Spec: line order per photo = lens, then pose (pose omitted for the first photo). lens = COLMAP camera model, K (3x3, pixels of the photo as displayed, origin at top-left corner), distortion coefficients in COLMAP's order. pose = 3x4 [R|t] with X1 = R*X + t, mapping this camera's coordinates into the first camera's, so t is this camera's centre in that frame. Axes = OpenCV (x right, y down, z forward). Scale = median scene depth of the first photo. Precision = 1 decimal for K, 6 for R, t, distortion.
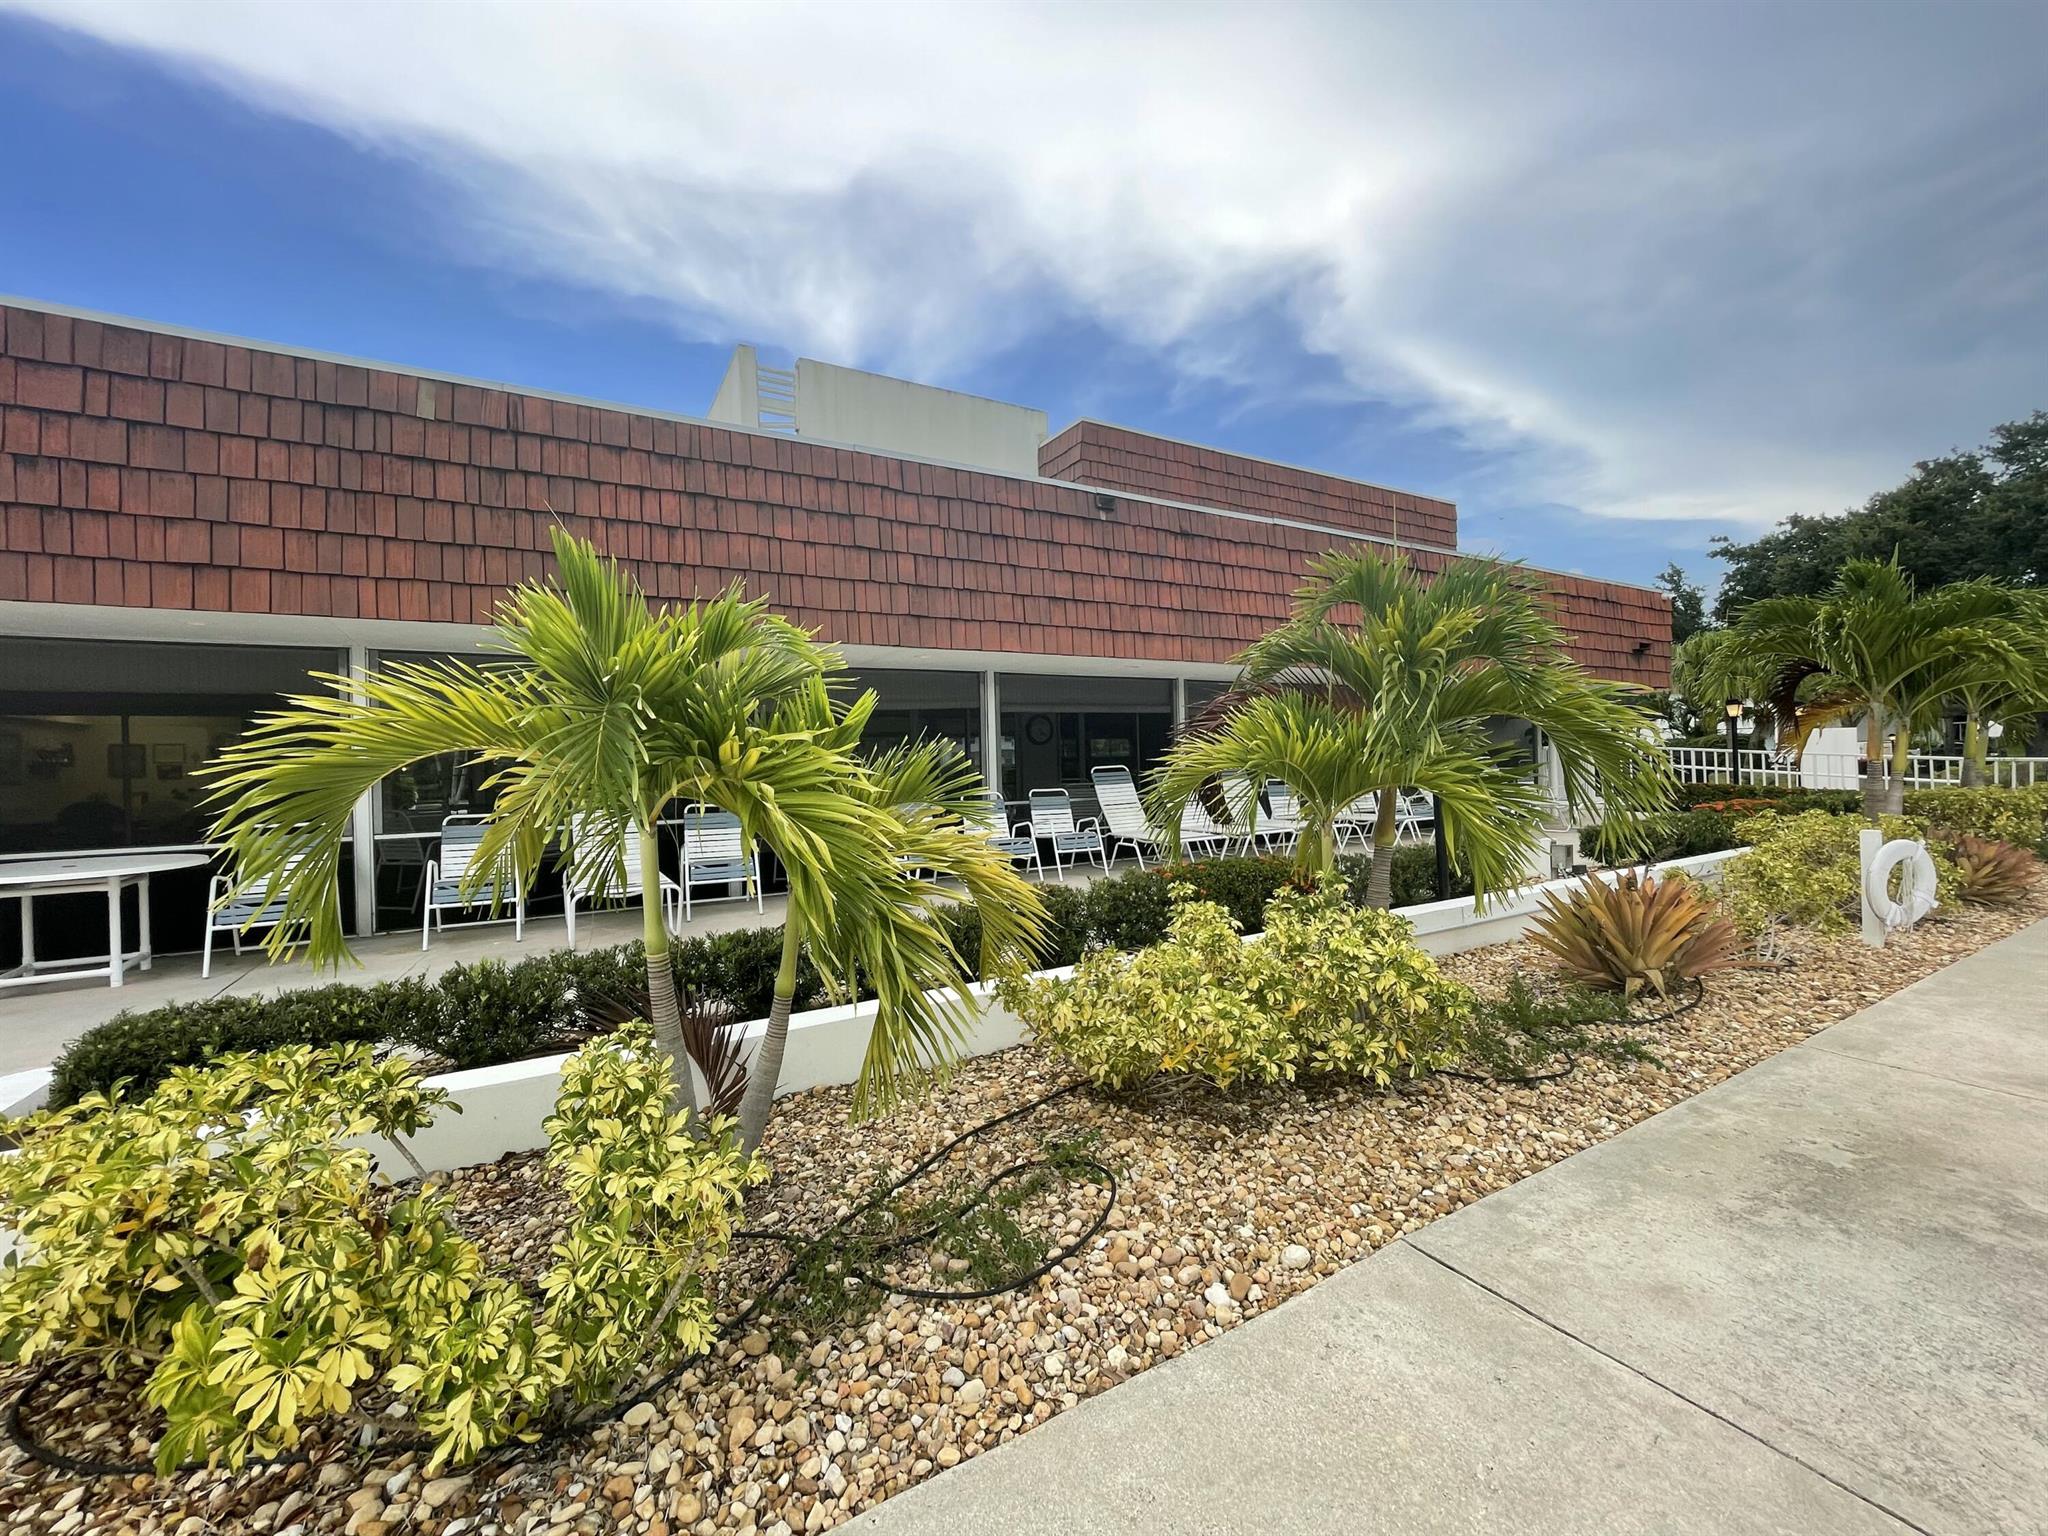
lens RADIAL K [[831.5, 0, 1022.8], [0, 831.5, 768.0], [0, 0, 1]] dist [-0.002220, -0.000410]
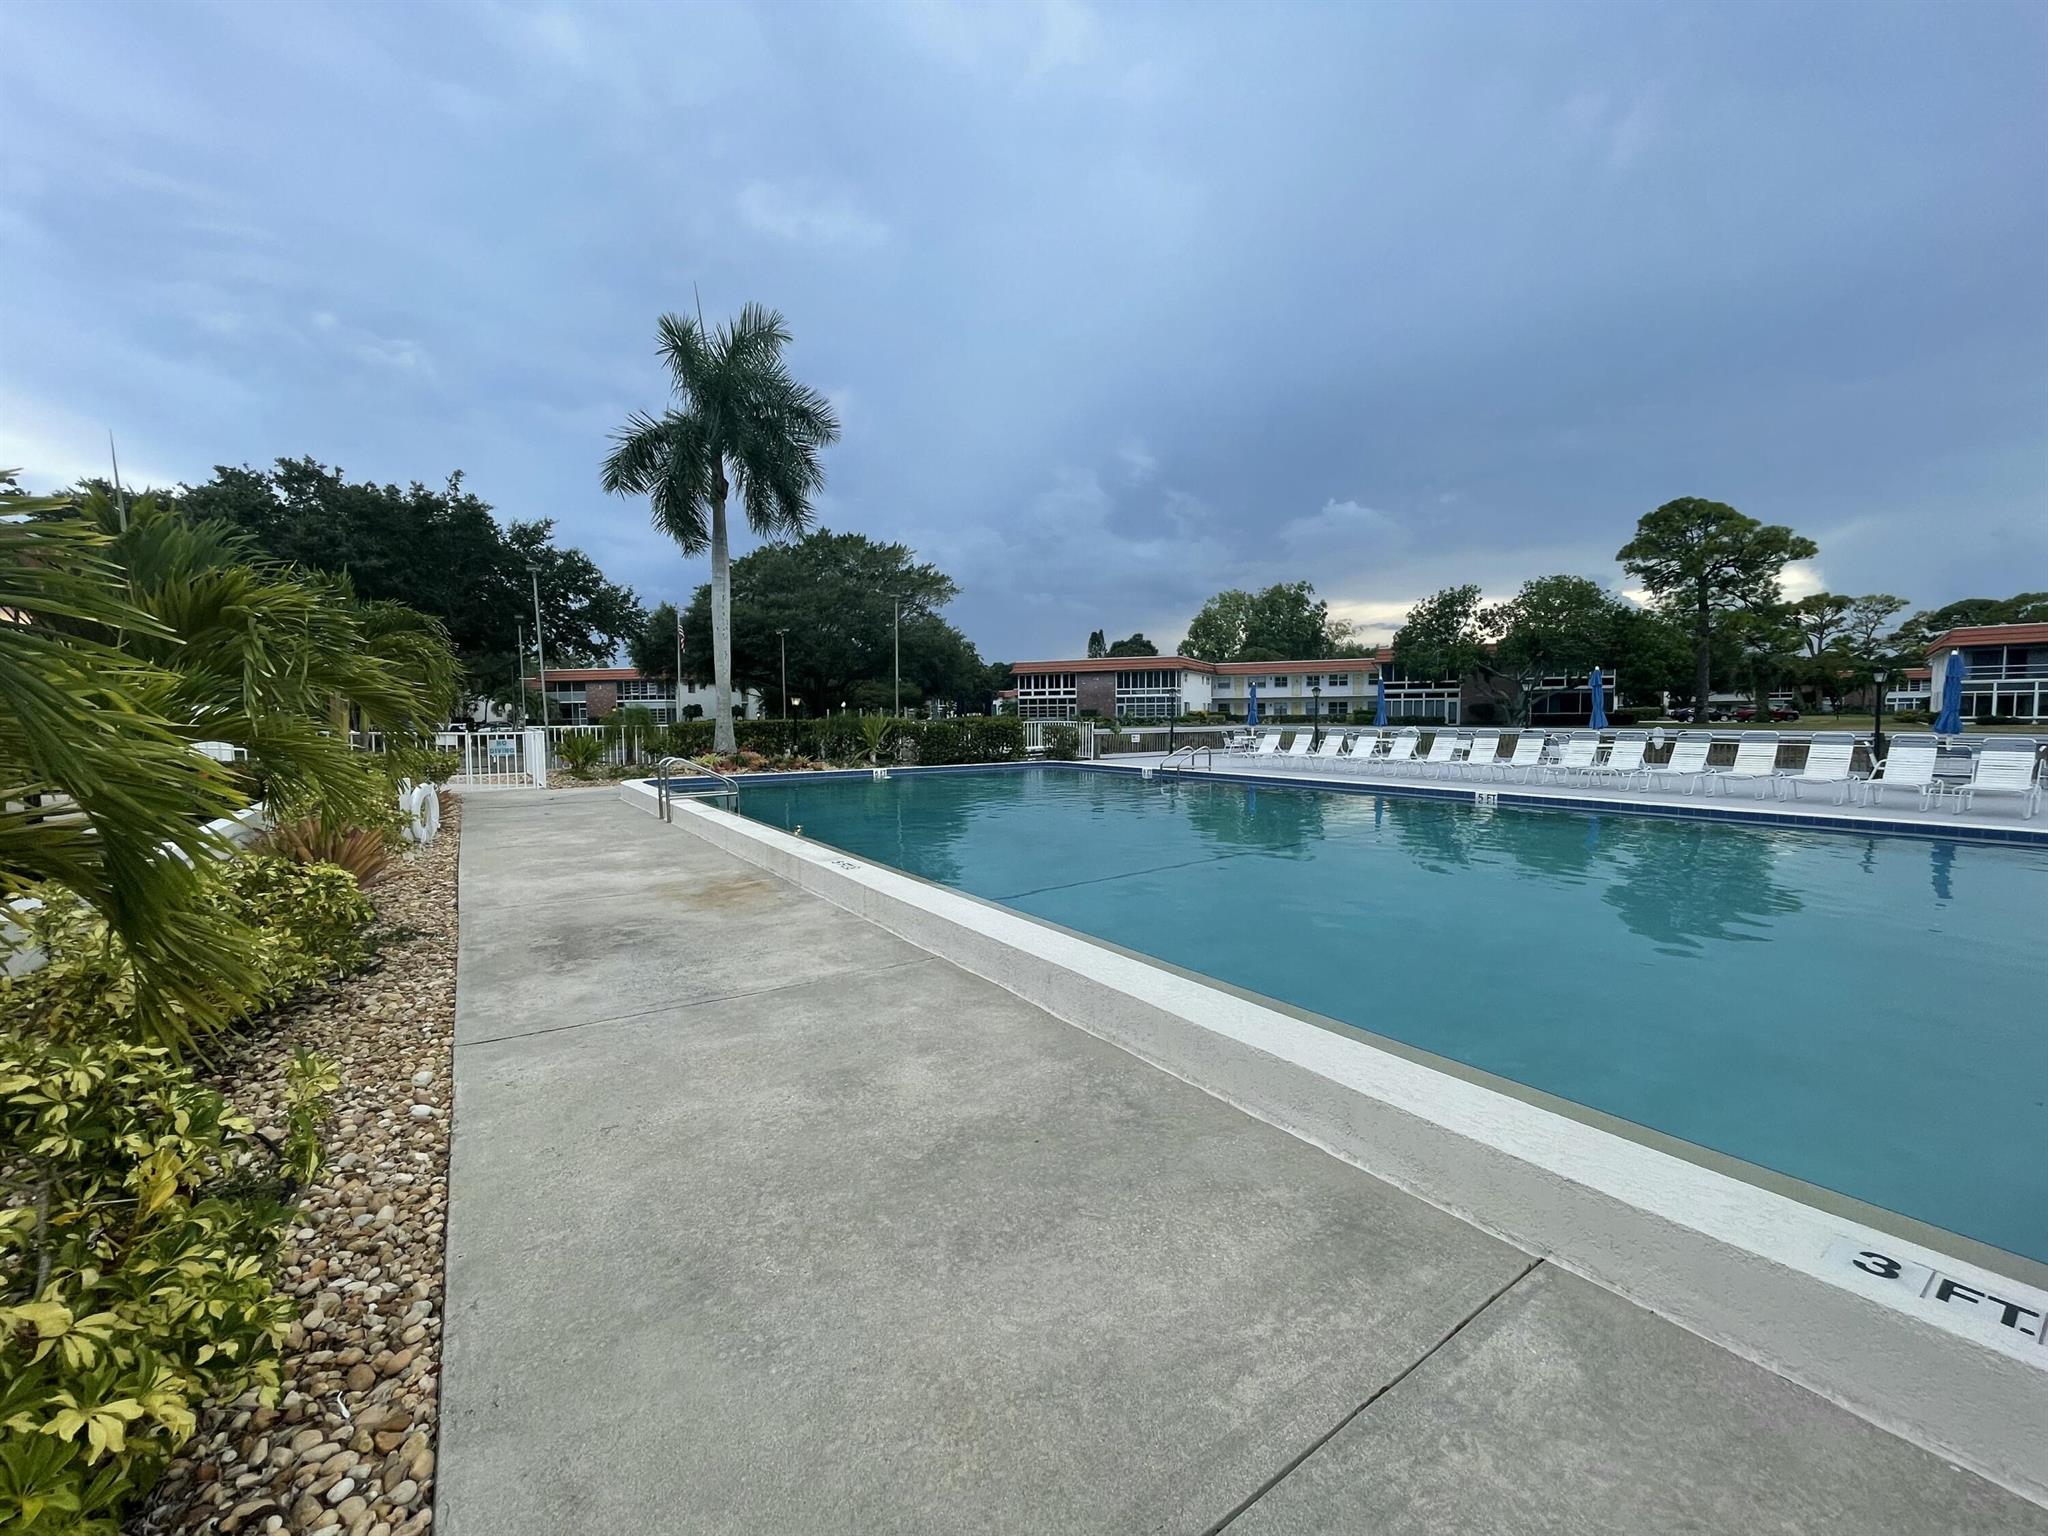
lens RADIAL K [[831.5, 0, 1023.1], [0, 831.5, 767.6], [0, 0, 1]] dist [-0.002220, -0.000410]
pose [[-0.063116, -0.038342, 0.997269, -0.951793], [0.014858, 0.999115, 0.039353, 0.038182], [-0.997896, 0.017302, -0.062490, 0.088927]]
